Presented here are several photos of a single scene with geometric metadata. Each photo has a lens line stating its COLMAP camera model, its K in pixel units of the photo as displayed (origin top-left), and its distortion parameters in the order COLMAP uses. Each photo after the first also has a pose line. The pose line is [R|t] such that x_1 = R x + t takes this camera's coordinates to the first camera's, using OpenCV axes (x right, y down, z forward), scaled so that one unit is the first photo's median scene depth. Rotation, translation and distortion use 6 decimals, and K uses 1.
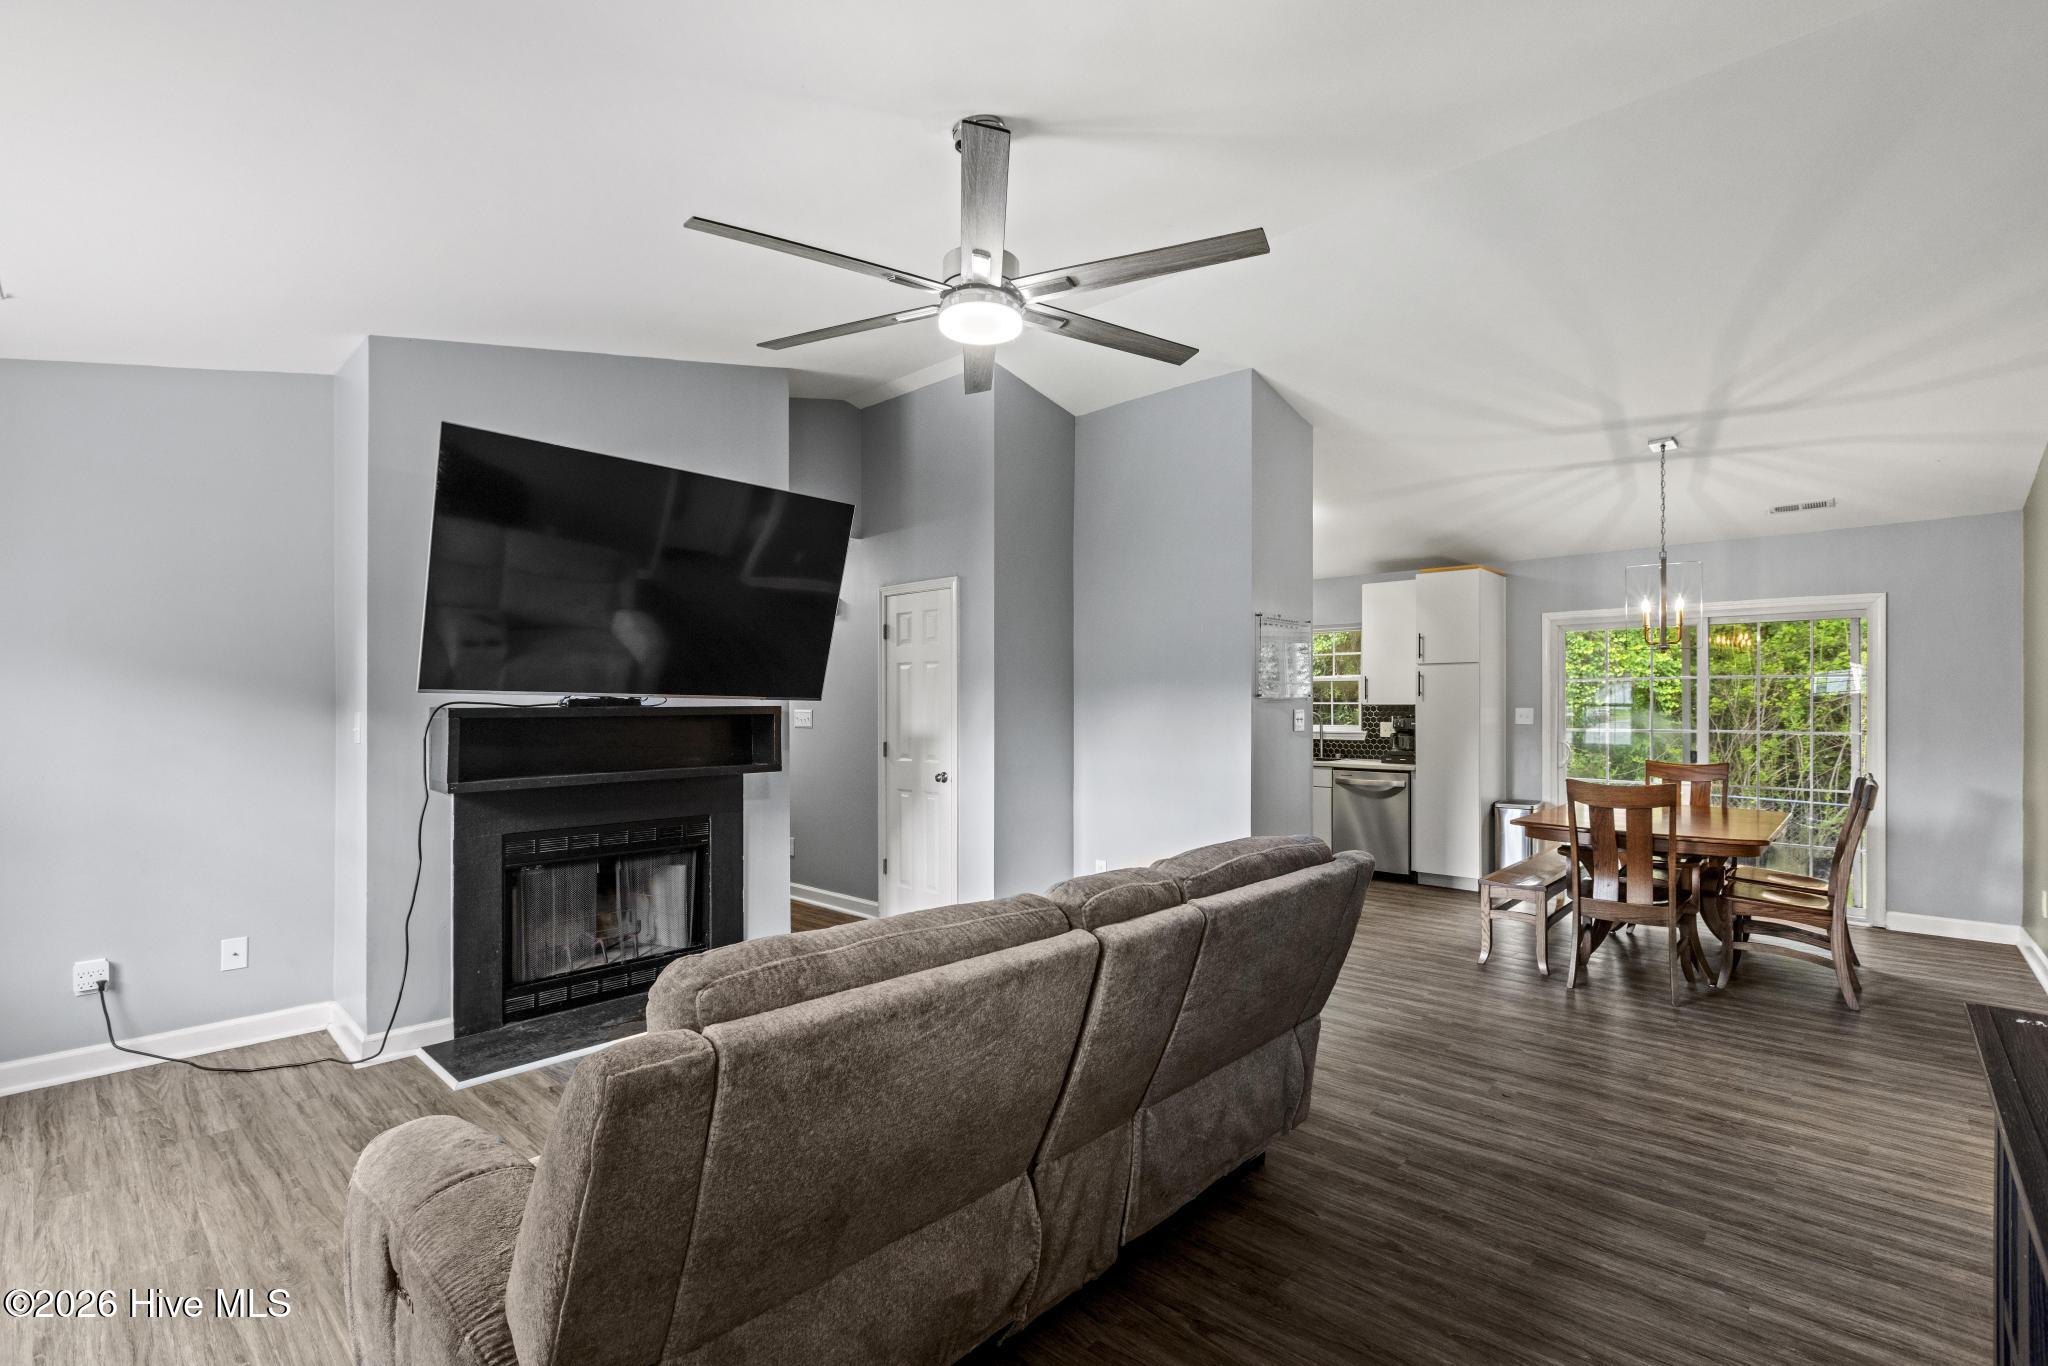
lens RADIAL K [[911.0, 0, 1025.4], [0, 911.0, 701.5], [0, 0, 1]] dist [0.000888, -0.000172]
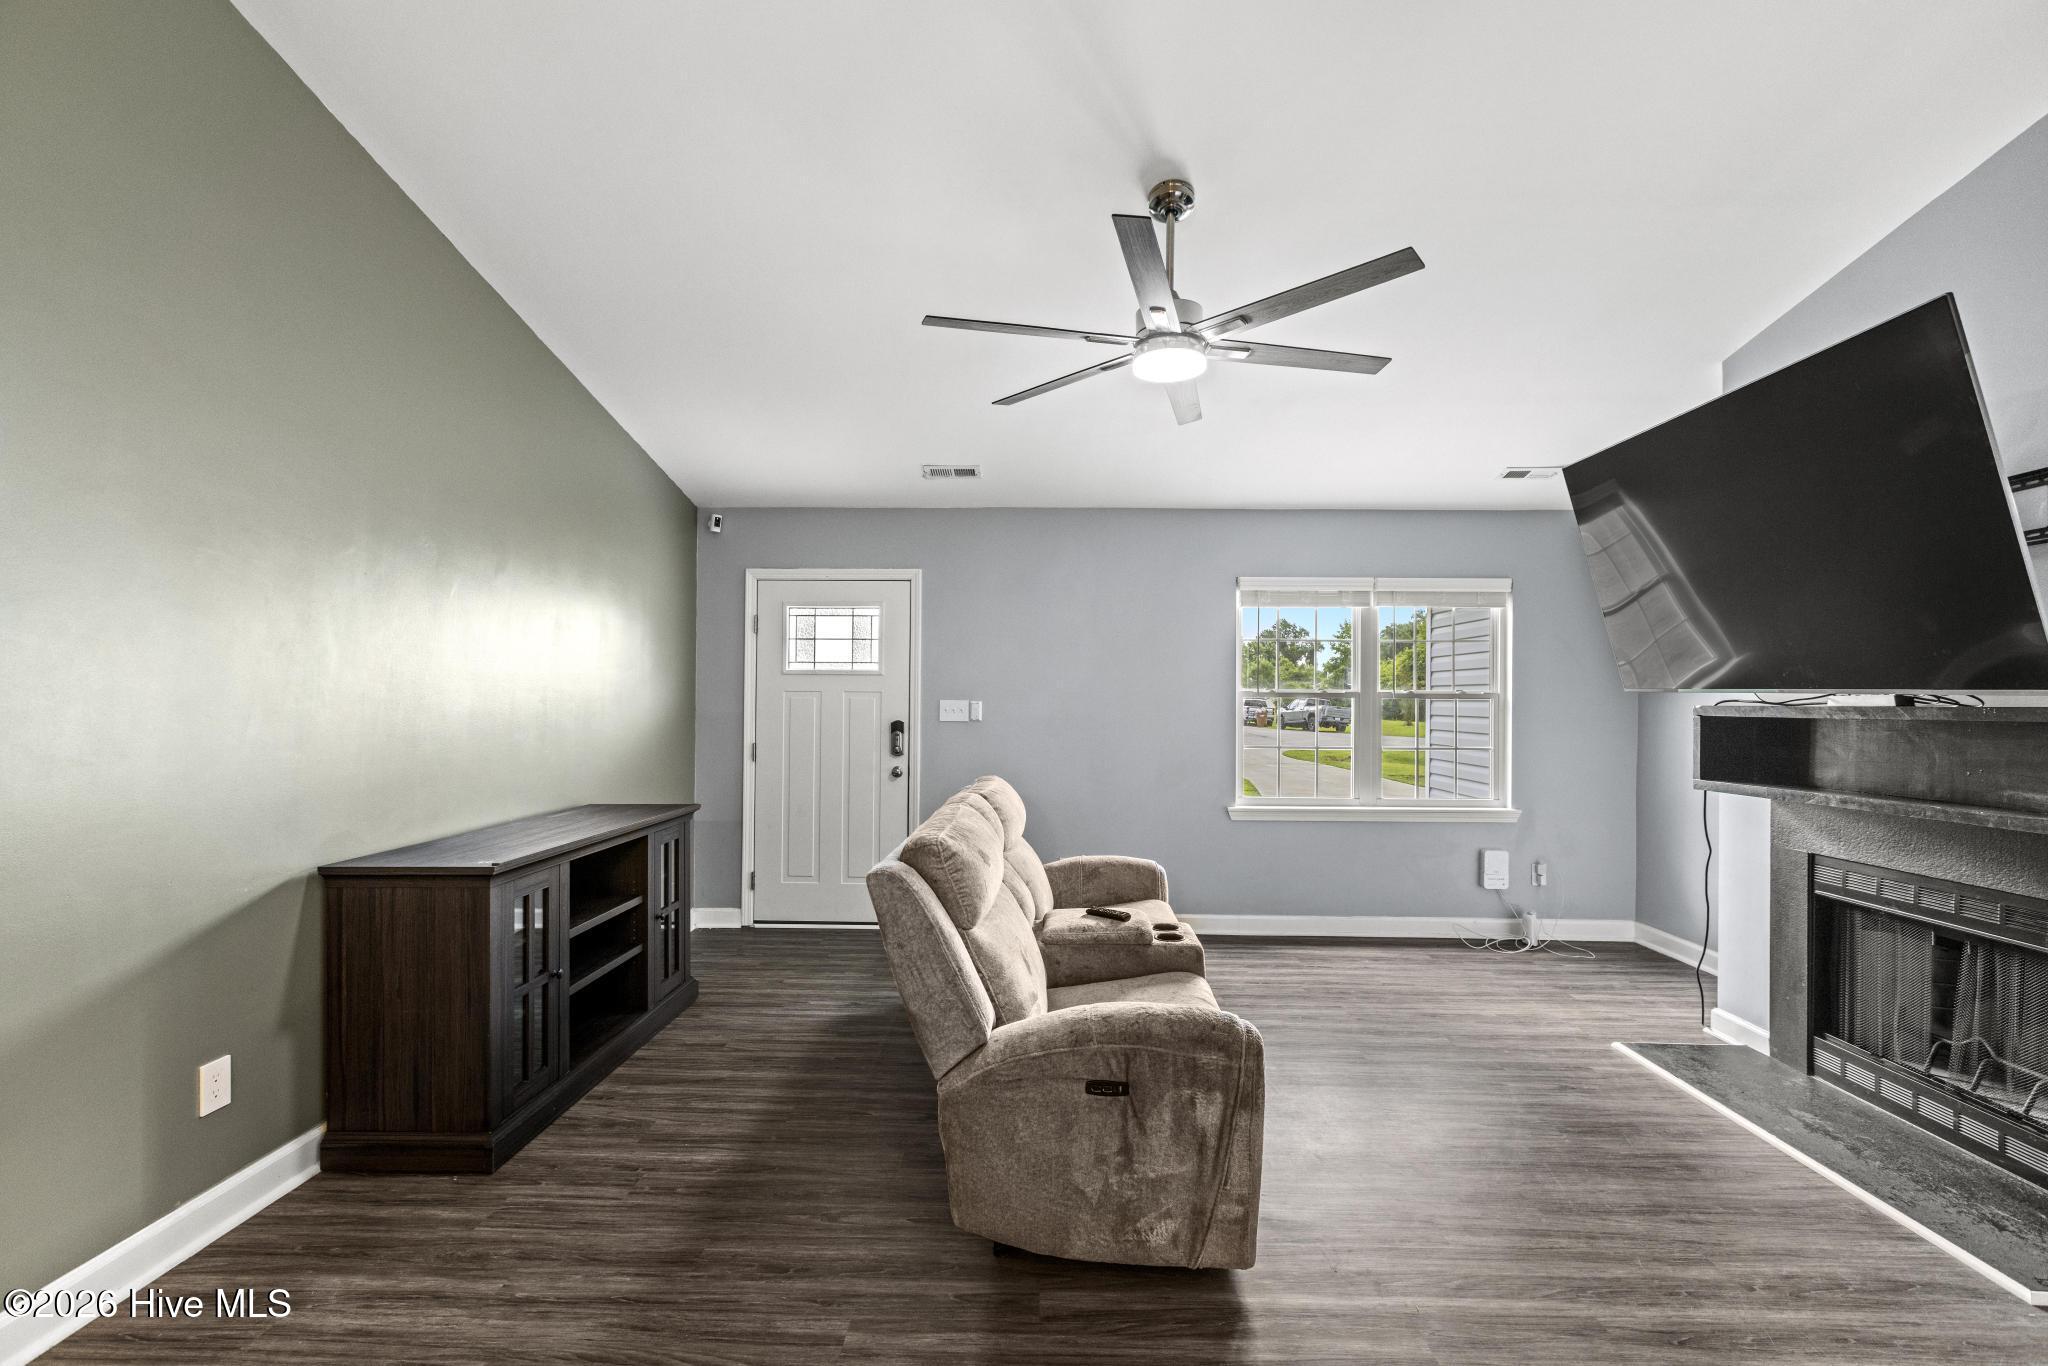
lens RADIAL K [[911.0, 0, 1025.4], [0, 911.0, 701.5], [0, 0, 1]] dist [0.000888, -0.000172]
pose [[-0.750807, -0.006240, -0.660493, 0.632515], [-0.009323, 0.999956, 0.001150, 0.009459], [0.660456, 0.007021, -0.750832, 1.309557]]
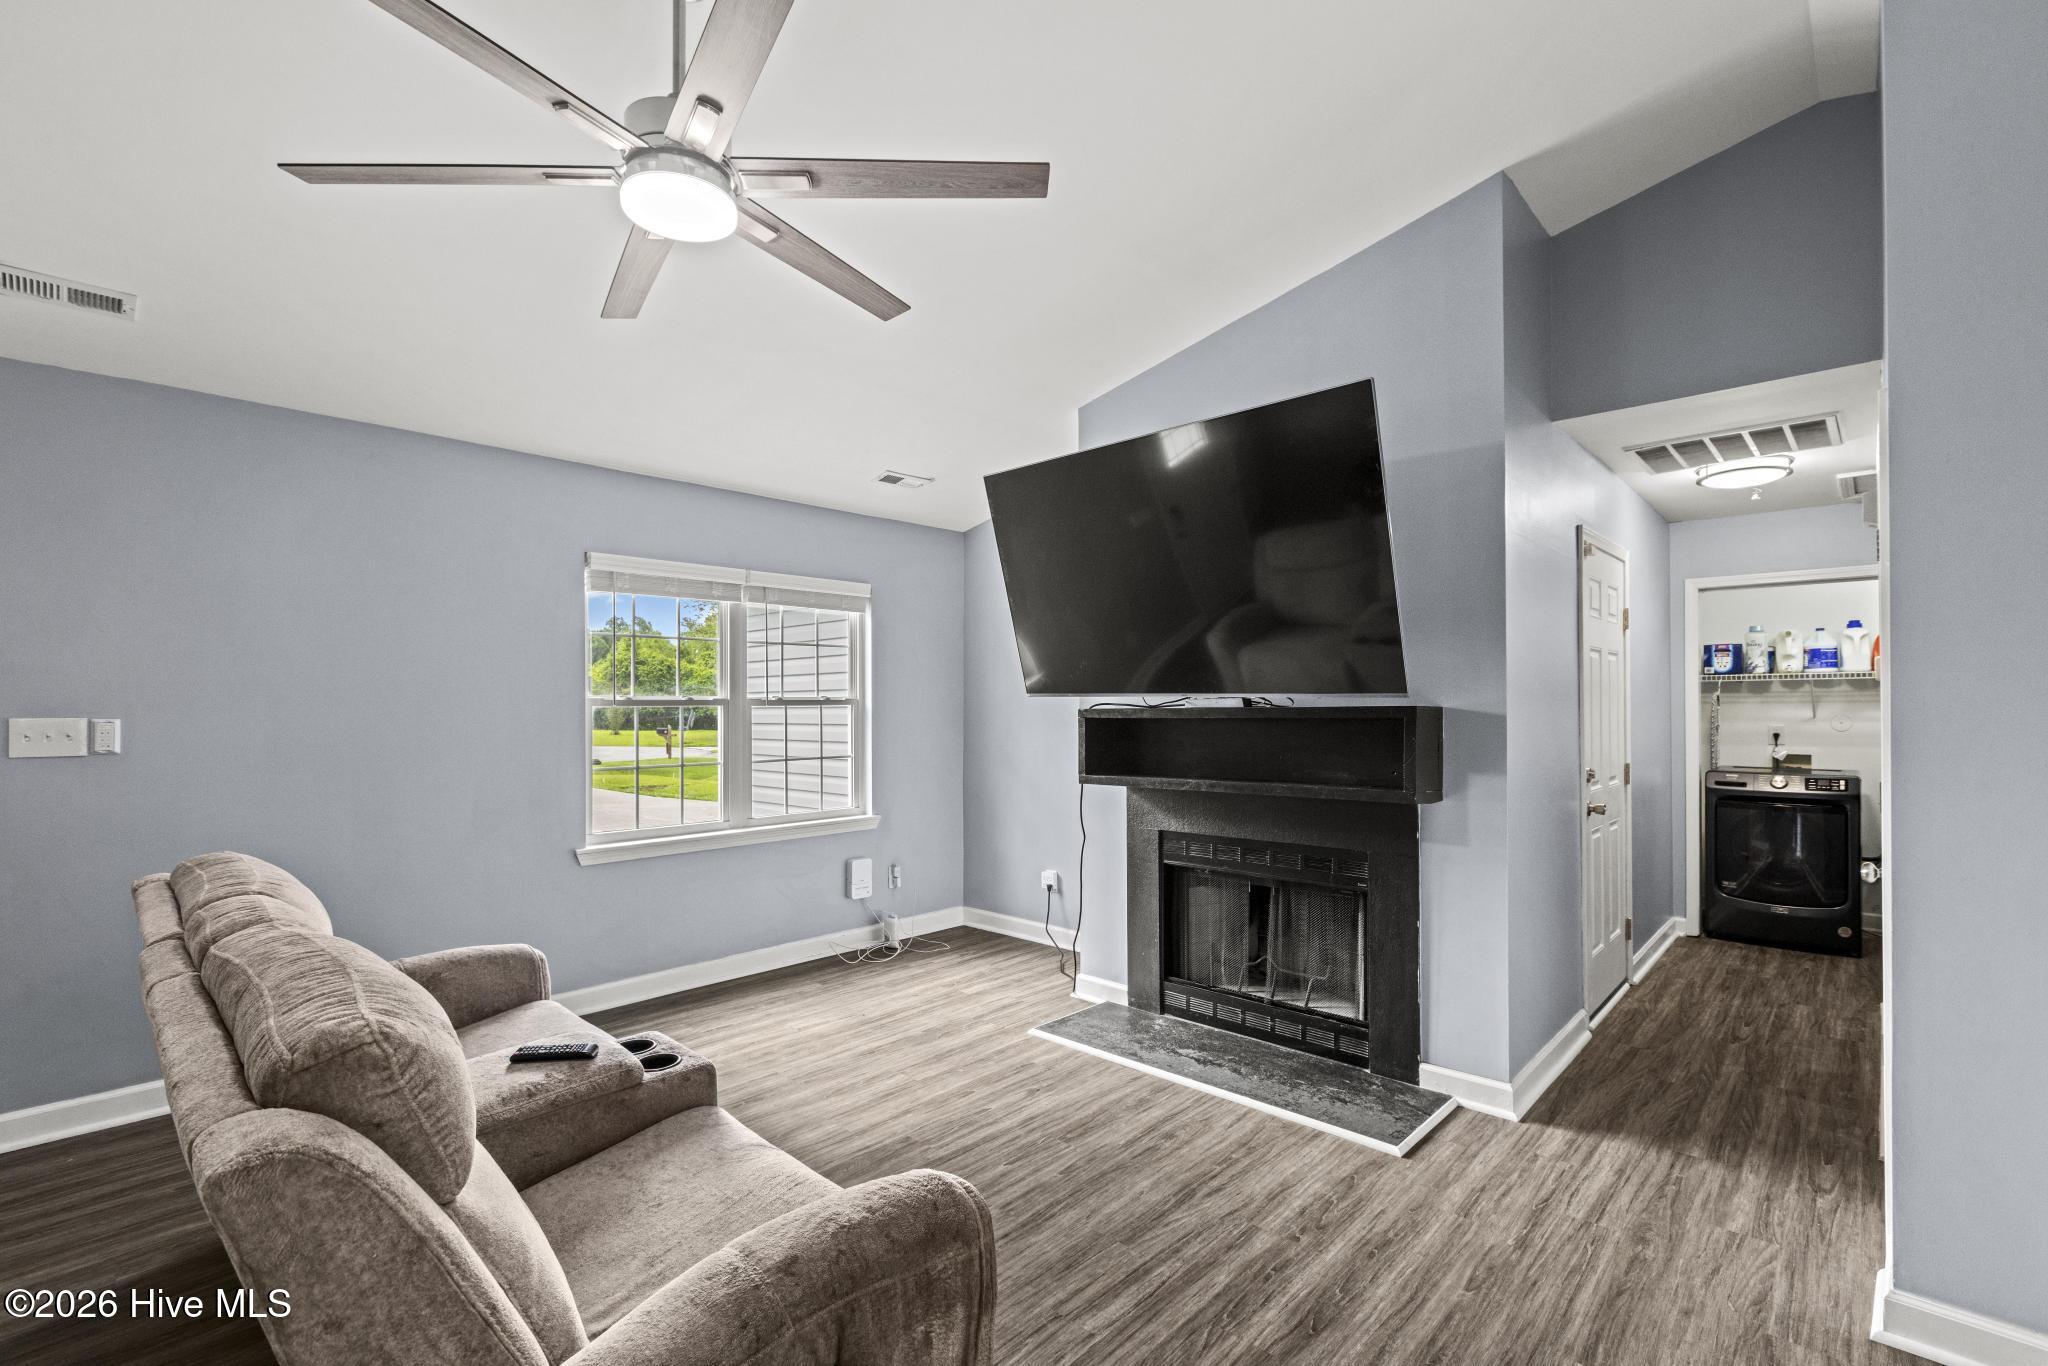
lens RADIAL K [[911.0, 0, 1025.4], [0, 911.0, 701.5], [0, 0, 1]] dist [0.000888, -0.000172]
pose [[-0.009287, -0.008704, -0.999919, 0.533526], [0.006559, 0.999940, -0.008765, 0.008798], [0.999935, -0.006640, -0.009229, 0.972477]]
